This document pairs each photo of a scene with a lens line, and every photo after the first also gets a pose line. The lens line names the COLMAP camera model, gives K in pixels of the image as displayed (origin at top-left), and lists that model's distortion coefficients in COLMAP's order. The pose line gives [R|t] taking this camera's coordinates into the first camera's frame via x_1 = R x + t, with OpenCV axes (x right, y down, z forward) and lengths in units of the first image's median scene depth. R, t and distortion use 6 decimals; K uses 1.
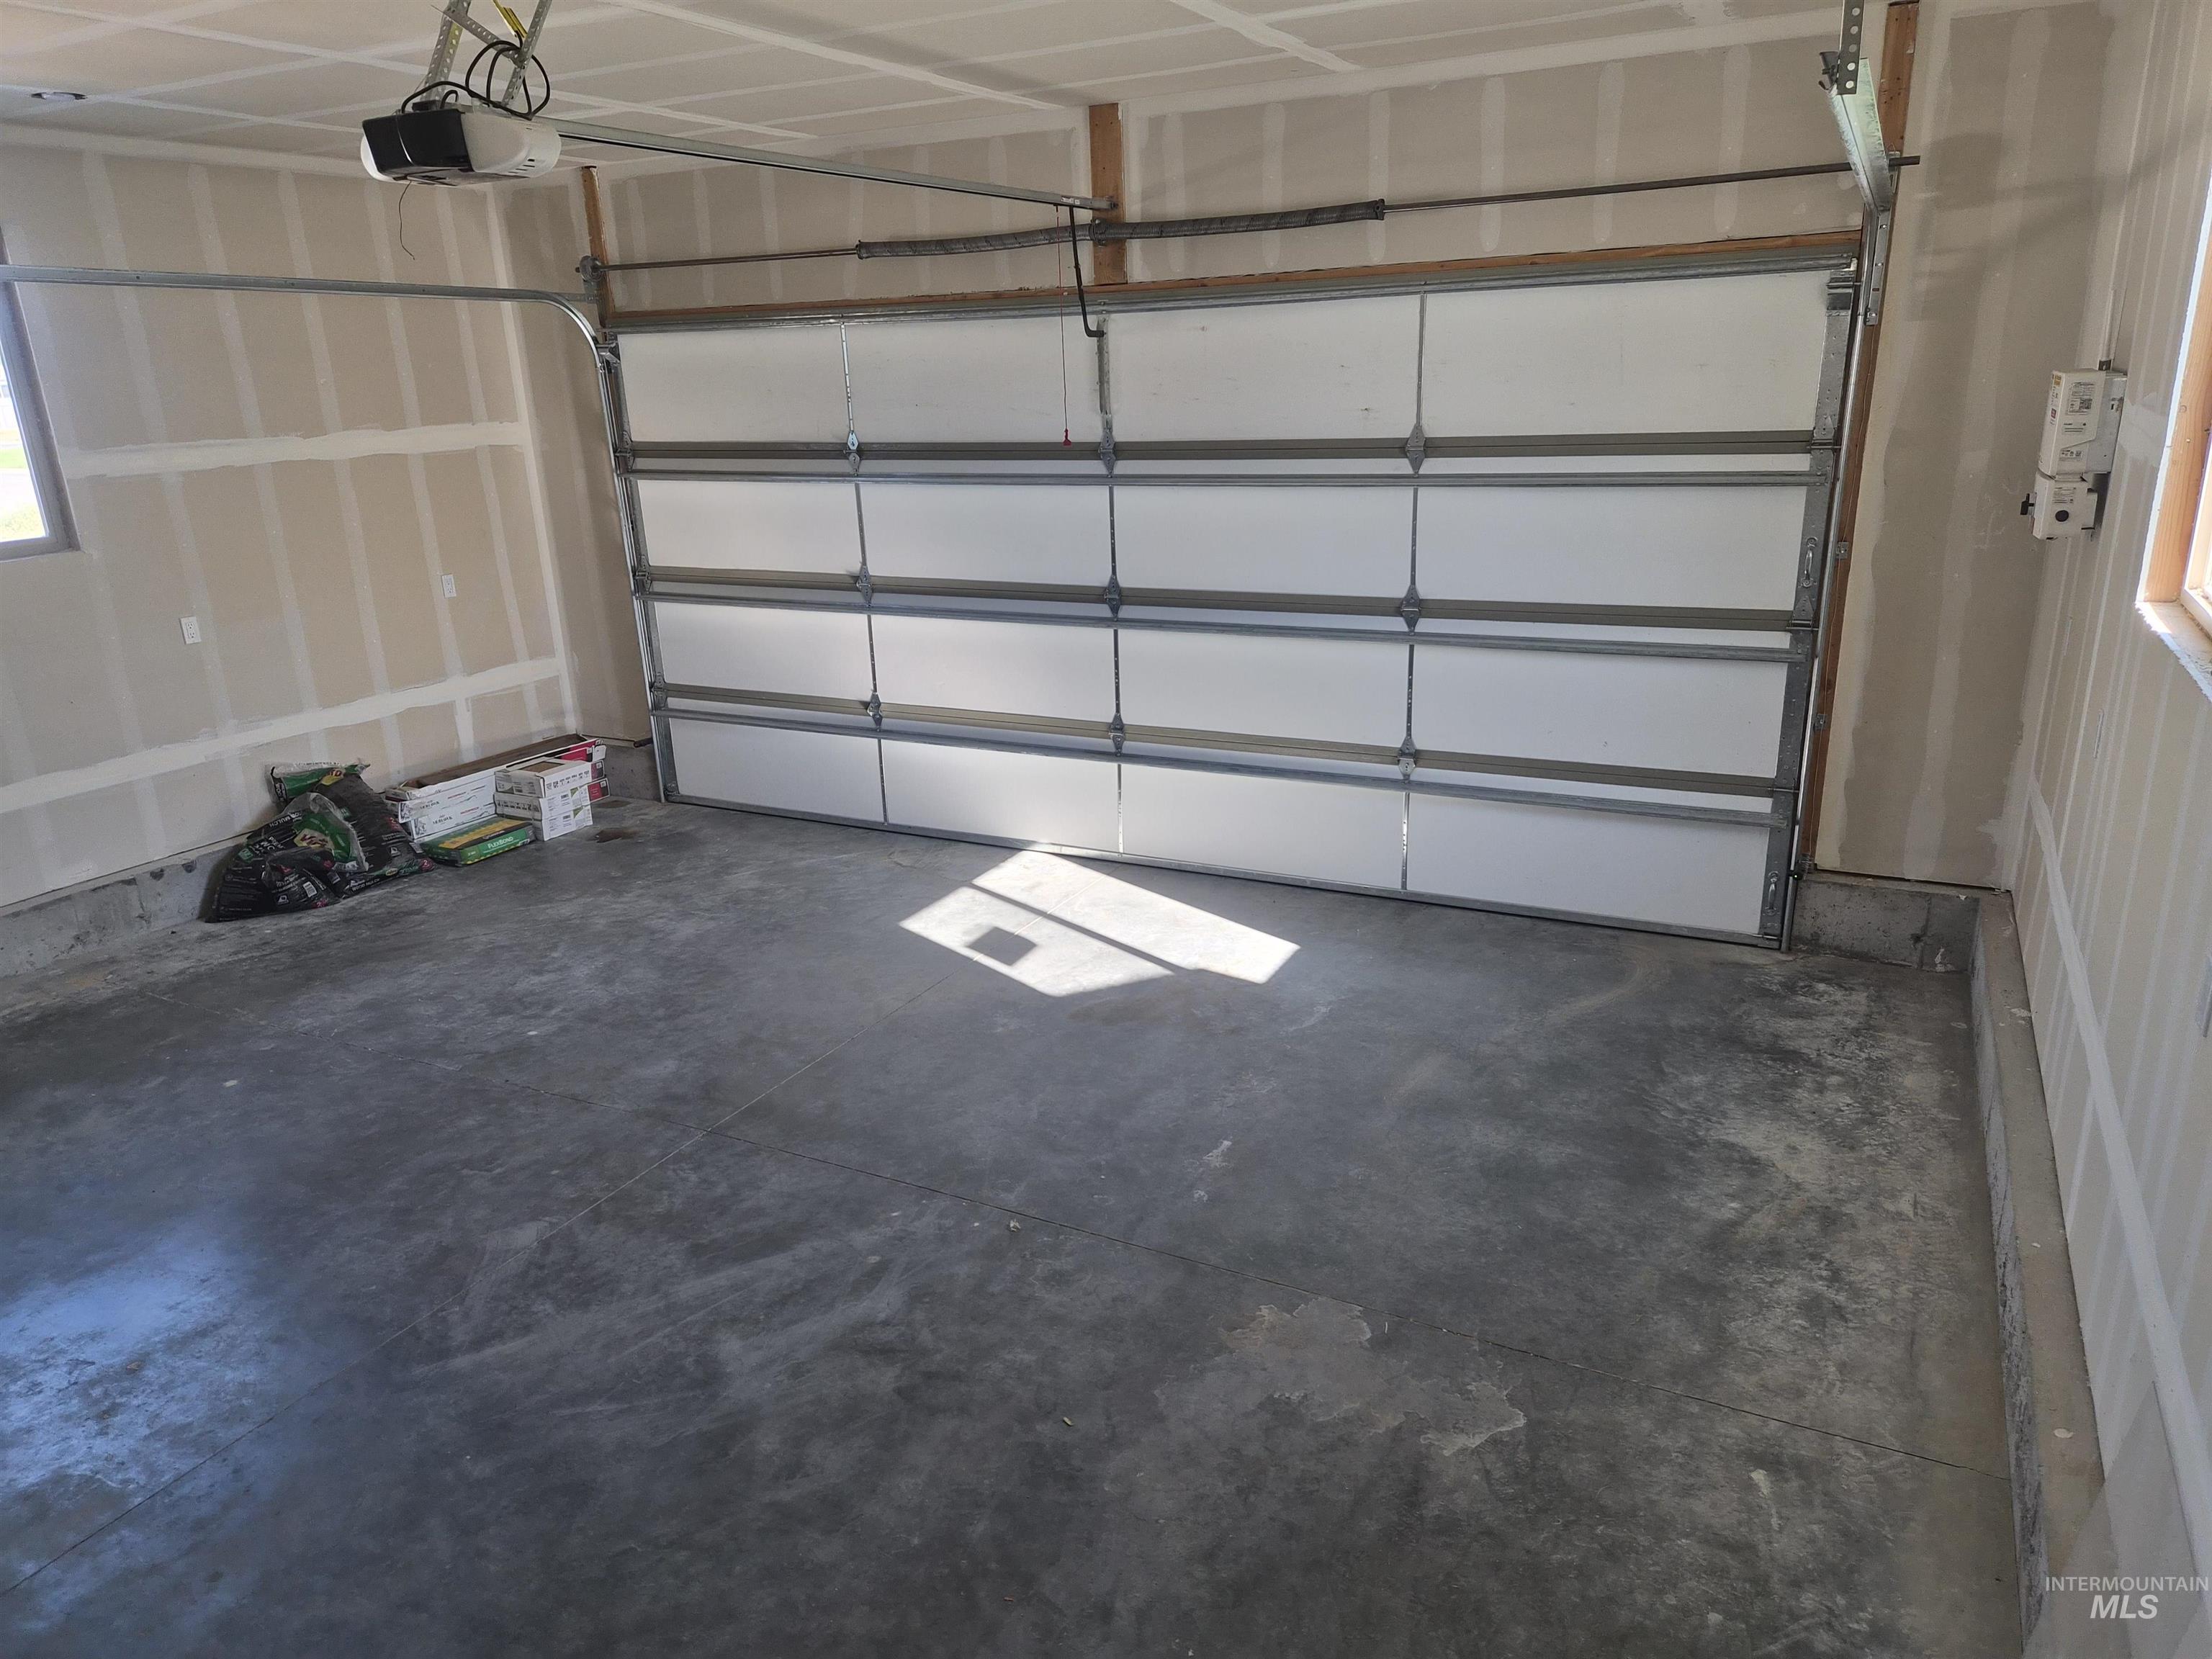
lens RADIAL K [[1482.9, 0, 1091.7], [0, 1482.9, 805.7], [0, 0, 1]] dist [0.079373, -0.068999]
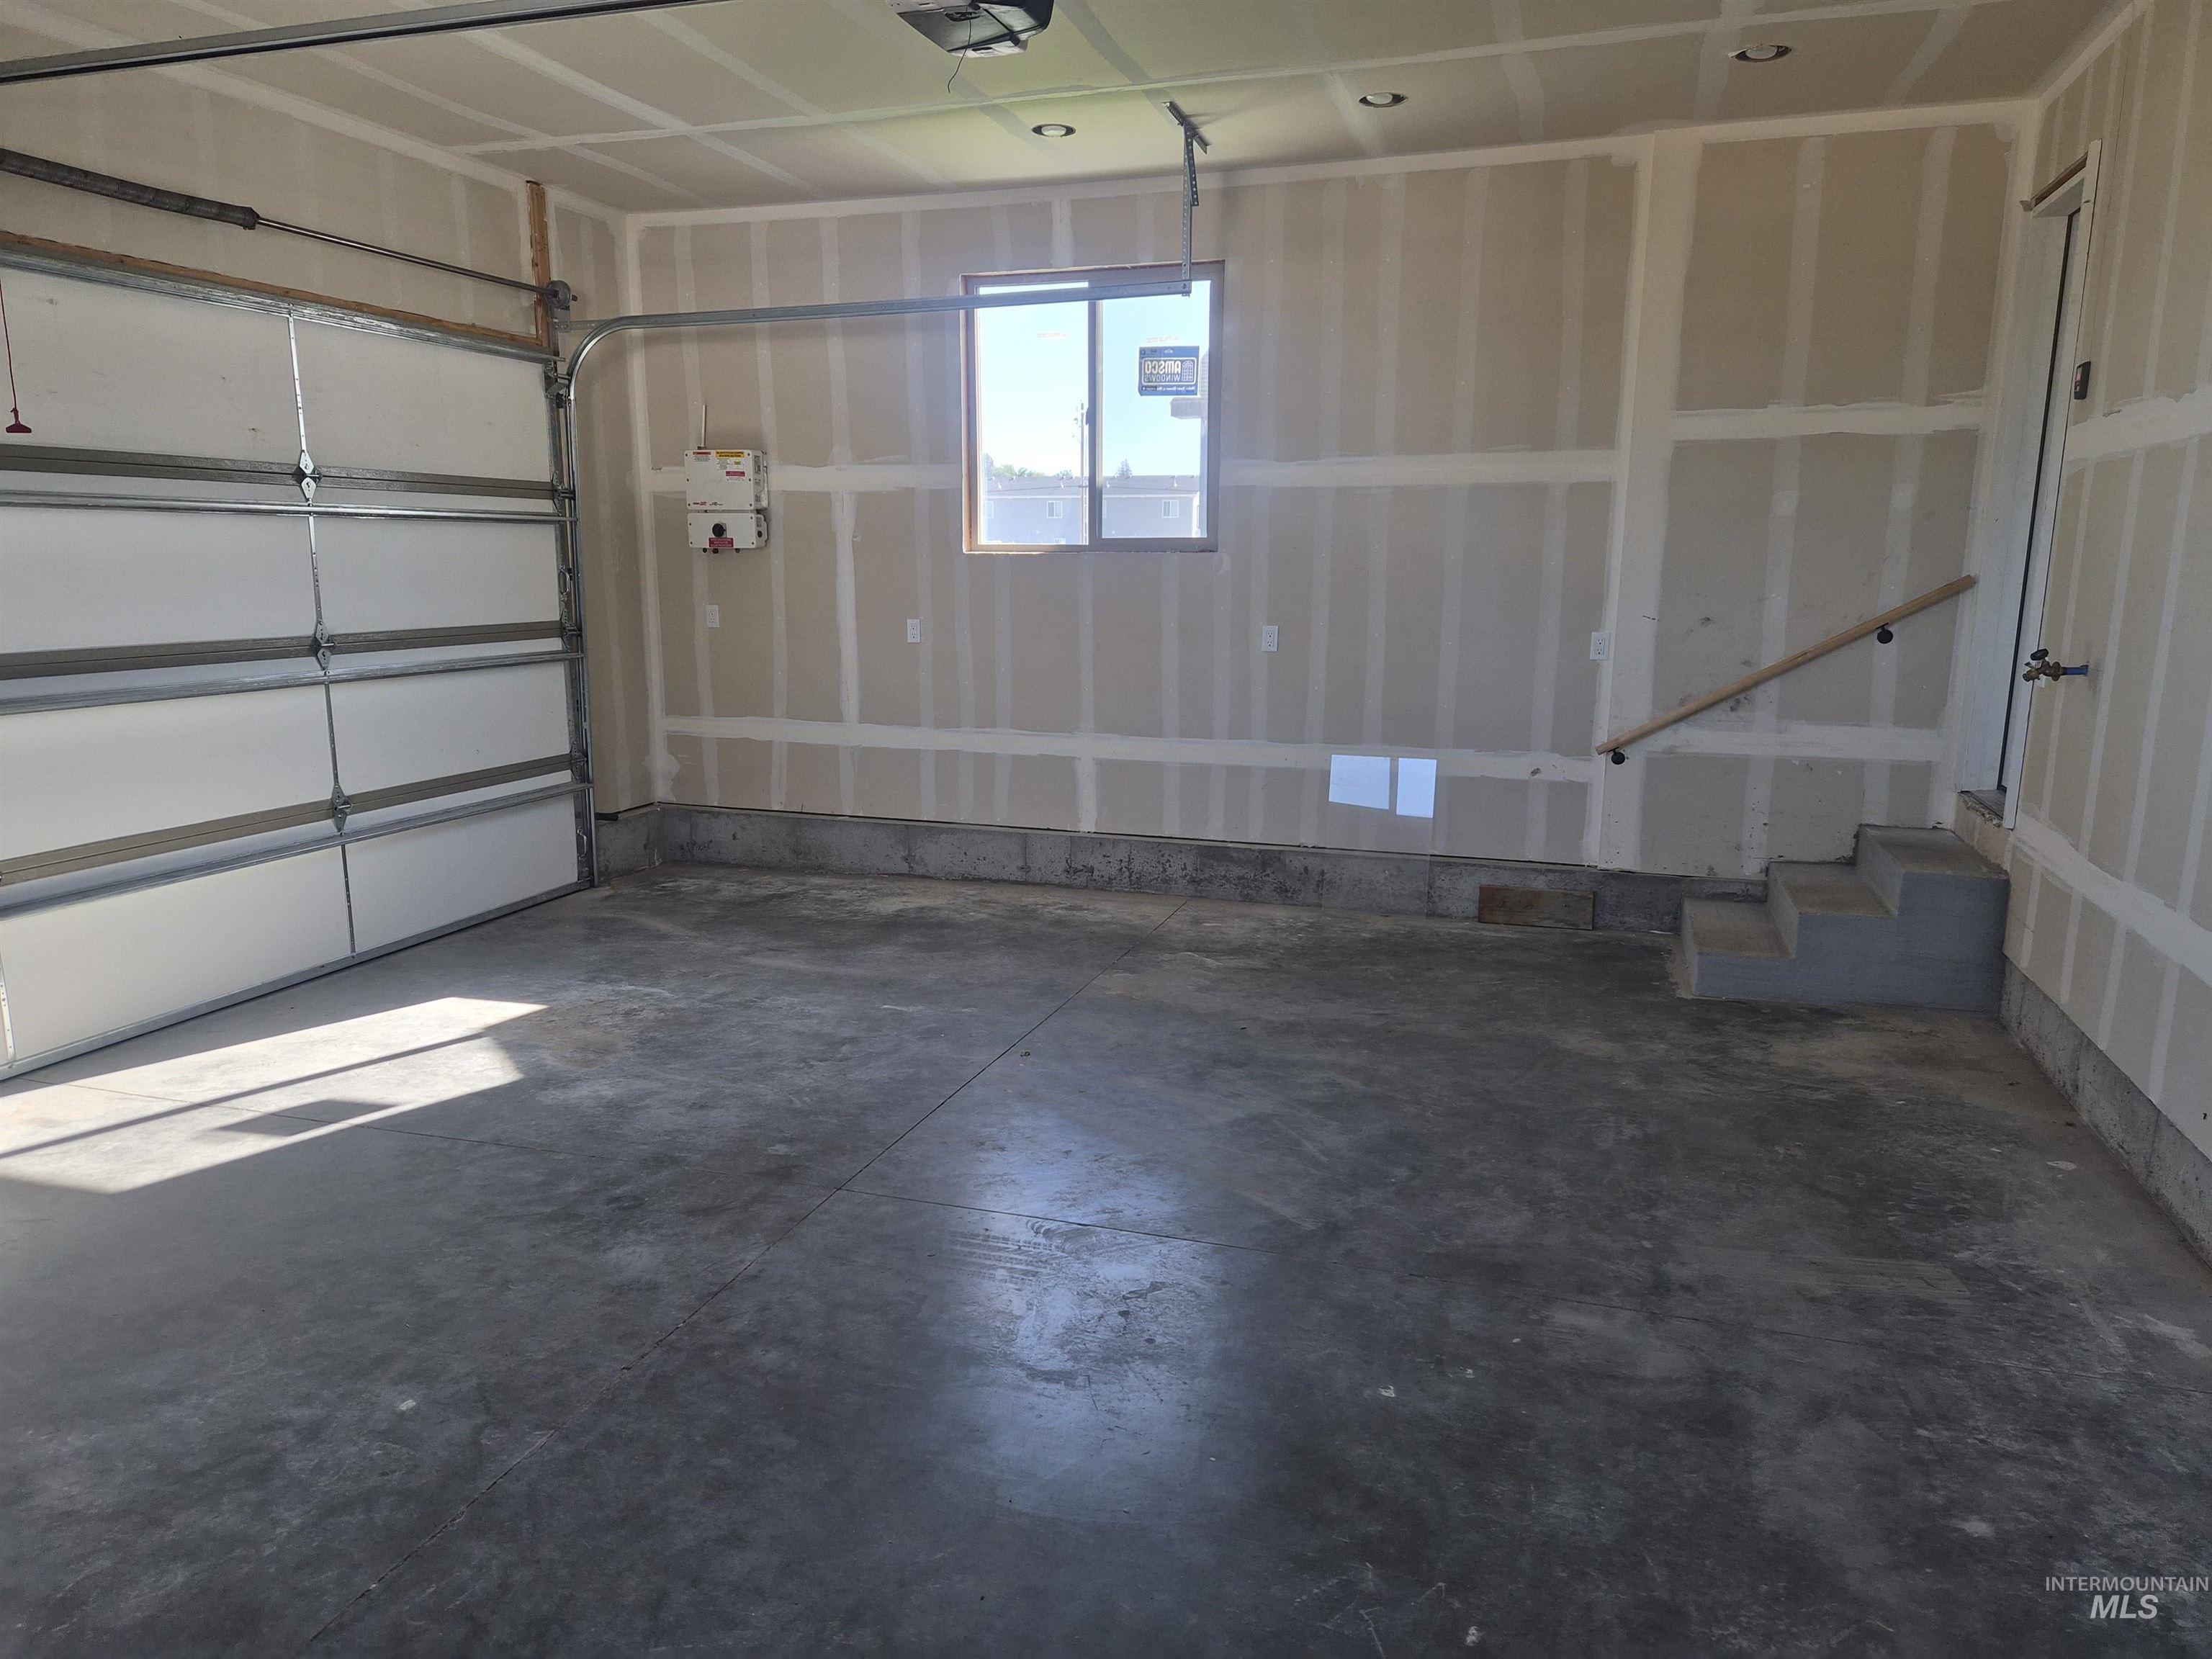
lens RADIAL K [[1453.2, 0, 1099.2], [0, 1453.2, 825.2], [0, 0, 1]] dist [0.093005, -0.147769]
pose [[-0.148879, -0.149187, 0.977537, -0.894208], [0.285135, 0.940089, 0.186898, -0.069452], [-0.946854, 0.306555, -0.097421, 0.760848]]
